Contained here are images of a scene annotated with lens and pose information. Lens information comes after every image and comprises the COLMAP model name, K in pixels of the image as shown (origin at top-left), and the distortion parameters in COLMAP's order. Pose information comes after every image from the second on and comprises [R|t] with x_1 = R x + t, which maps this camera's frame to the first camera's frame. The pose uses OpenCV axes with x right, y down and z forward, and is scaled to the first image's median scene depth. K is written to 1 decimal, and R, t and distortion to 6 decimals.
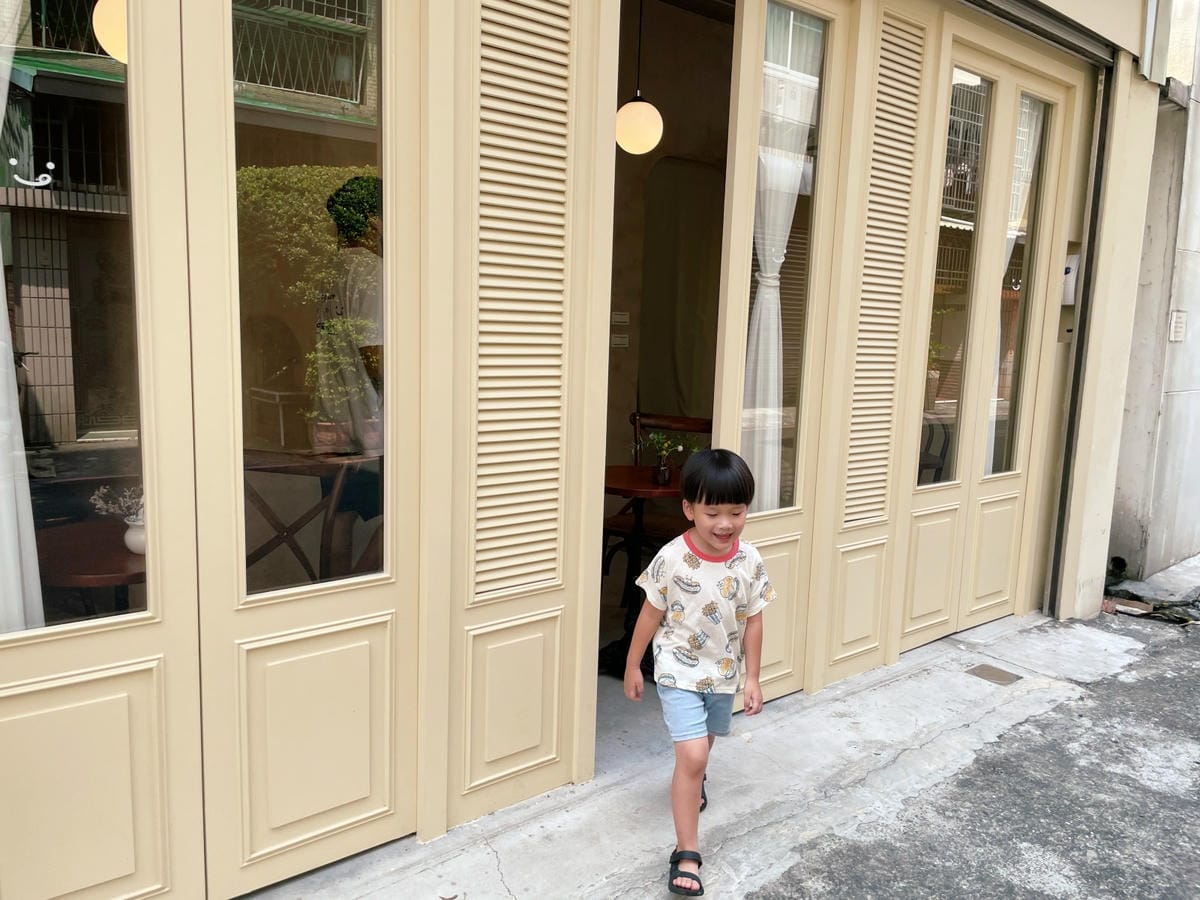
lens RADIAL K [[925.6, 0, 608.0], [0, 925.6, 451.8], [0, 0, 1]] dist [0.080402, -0.106875]
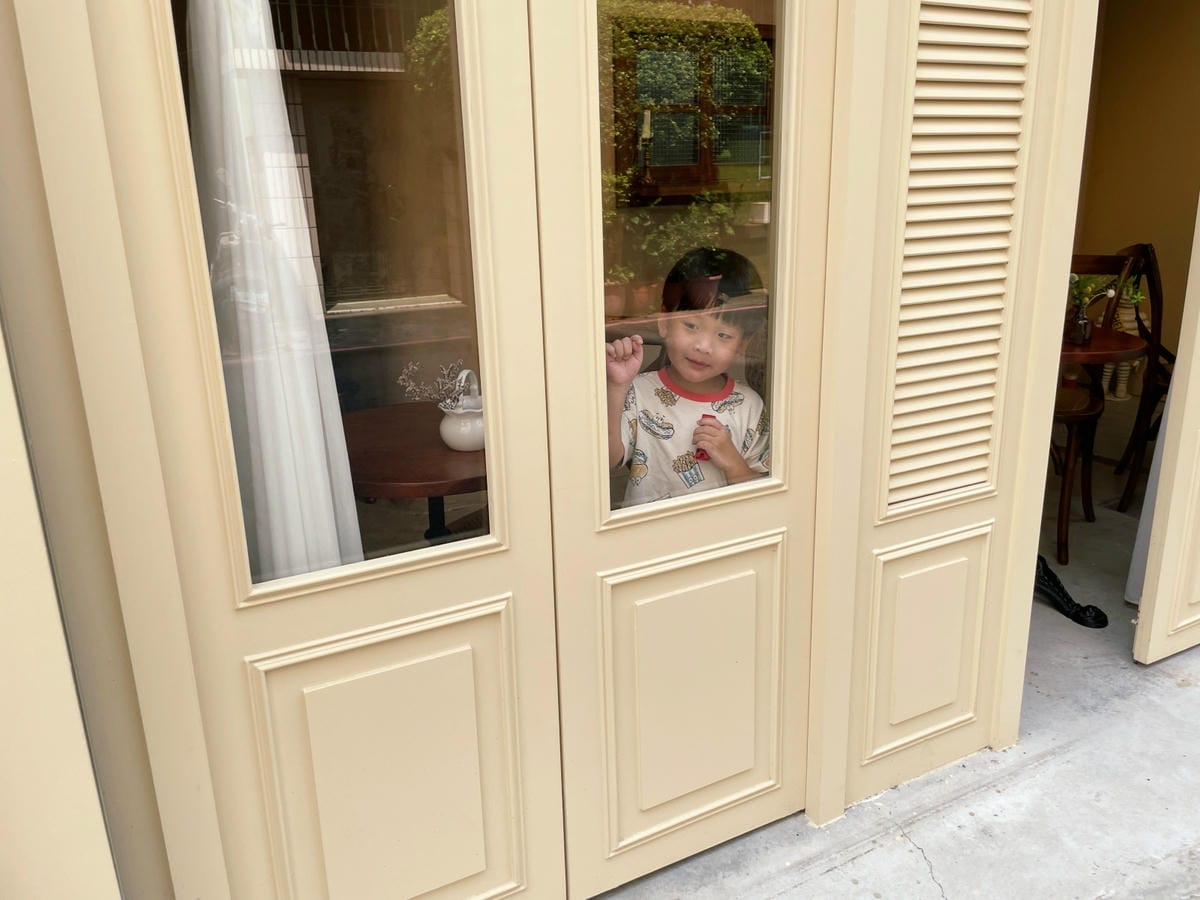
lens RADIAL K [[925.6, 0, 610.4], [0, 925.6, 442.8], [0, 0, 1]] dist [0.080402, -0.106875]
pose [[0.977755, 0.003173, -0.209724, -0.192533], [0.025060, 0.990957, 0.131822, 0.005836], [0.208246, -0.134145, 0.968834, 0.258741]]
